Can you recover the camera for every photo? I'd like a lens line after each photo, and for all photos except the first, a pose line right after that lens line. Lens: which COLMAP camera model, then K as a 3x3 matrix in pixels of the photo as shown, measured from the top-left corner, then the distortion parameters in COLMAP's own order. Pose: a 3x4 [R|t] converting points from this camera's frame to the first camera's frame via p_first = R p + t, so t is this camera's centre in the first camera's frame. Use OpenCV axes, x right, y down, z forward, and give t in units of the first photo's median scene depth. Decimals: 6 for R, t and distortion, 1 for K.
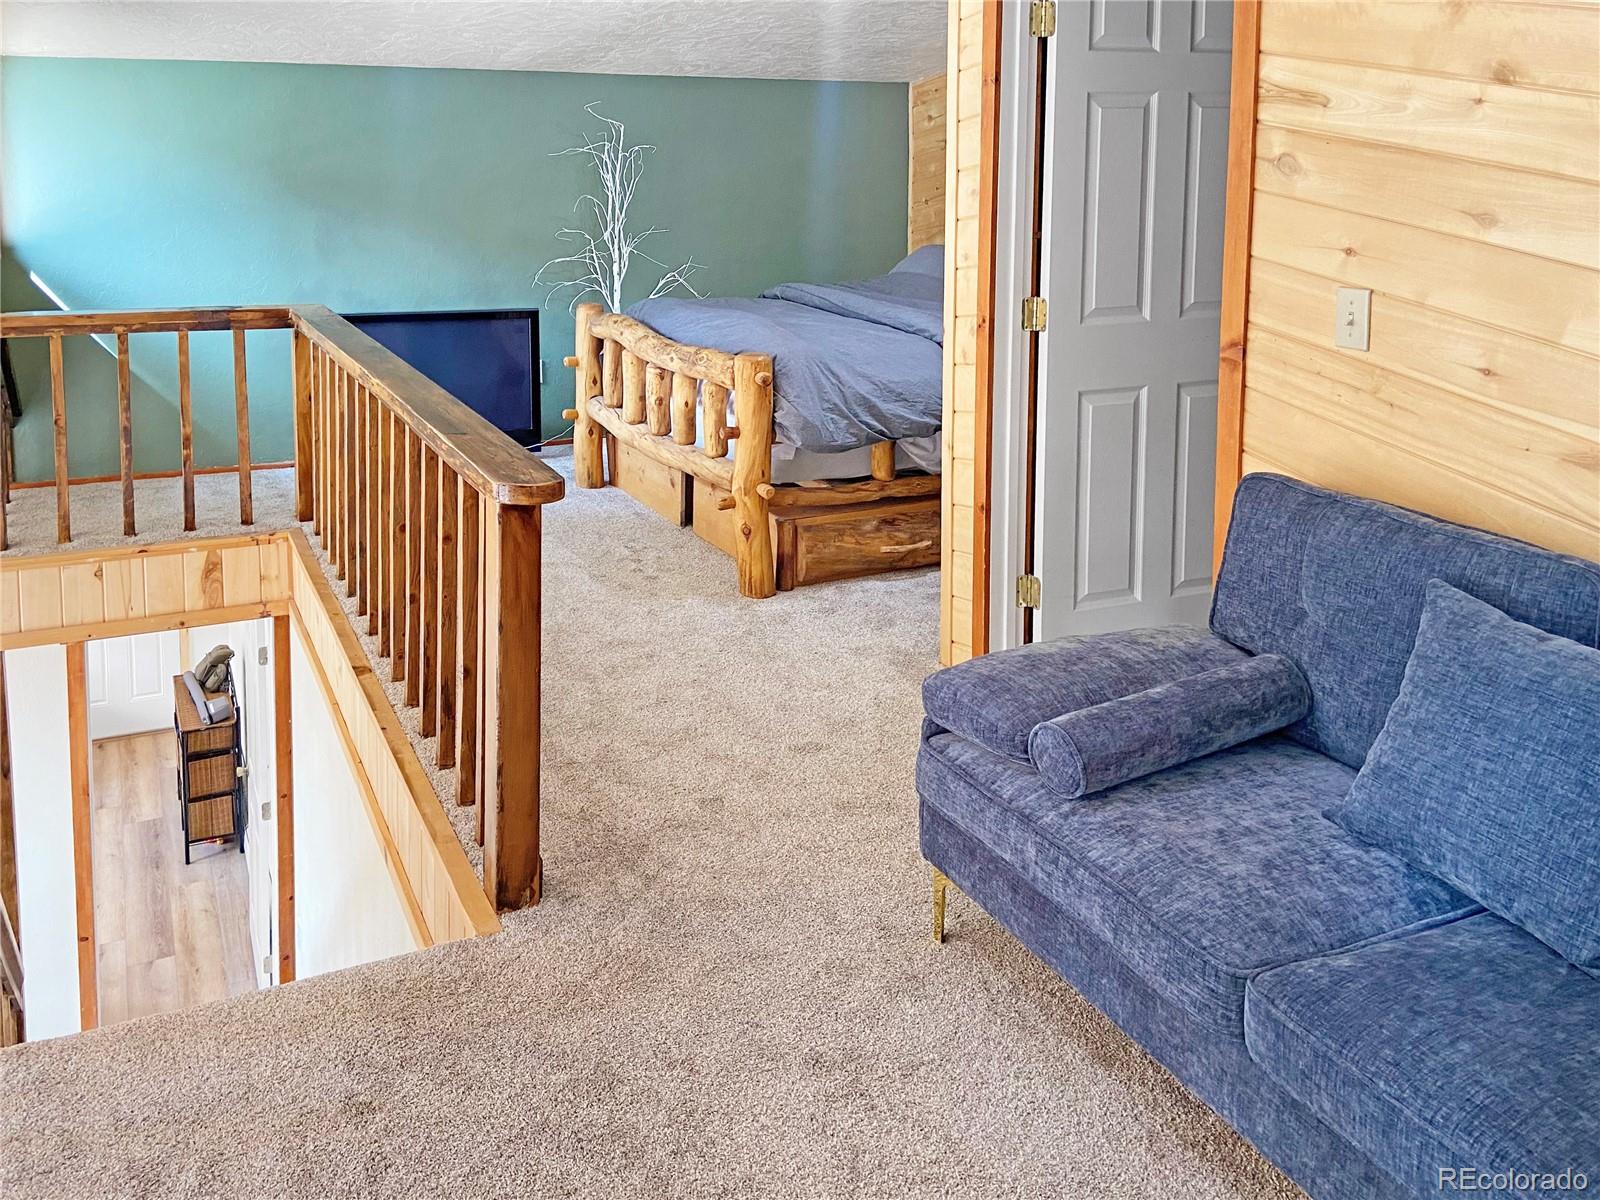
lens RADIAL K [[1286.9, 0, 798.8], [0, 1286.9, 602.8], [0, 0, 1]] dist [-0.016911, -0.012182]
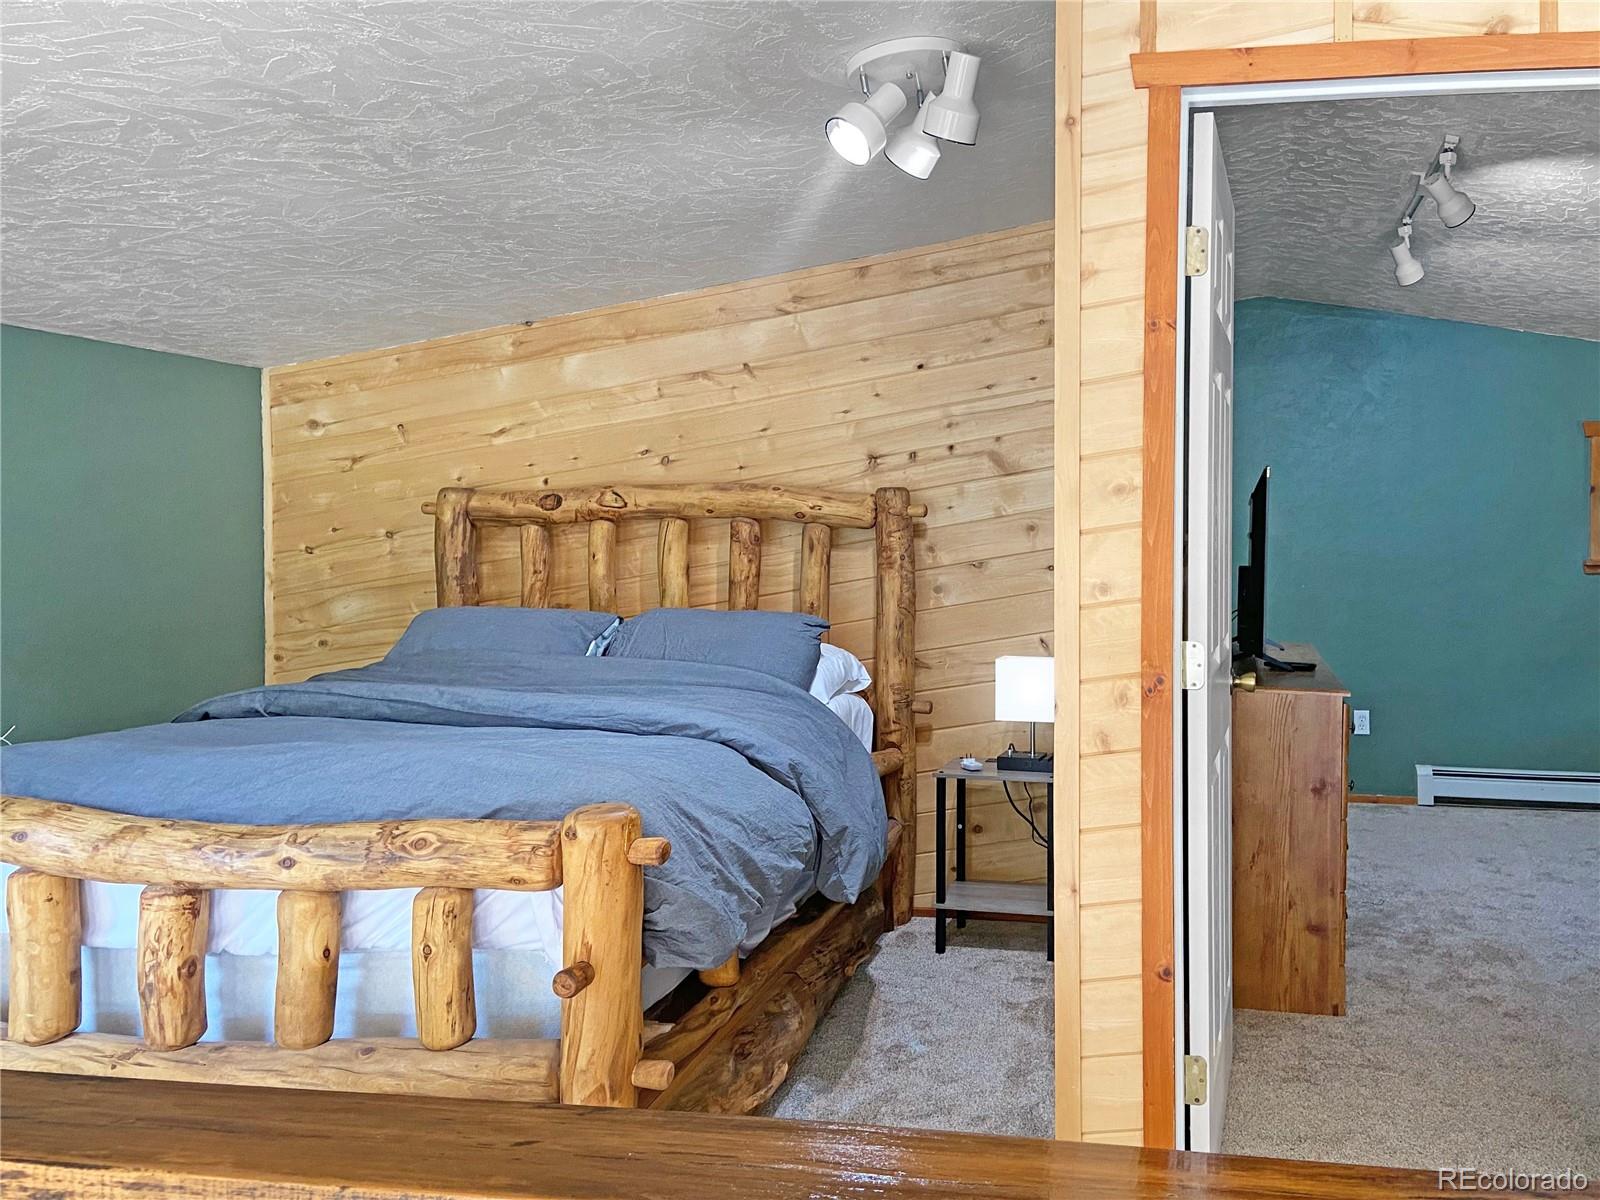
lens RADIAL K [[1286.9, 0, 806.6], [0, 1286.9, 595.8], [0, 0, 1]] dist [-0.016911, -0.012182]
pose [[0.524529, -0.033110, 0.850749, -0.361002], [0.286432, 0.947860, -0.139710, -0.156095], [-0.801764, 0.316964, 0.506663, 0.577574]]
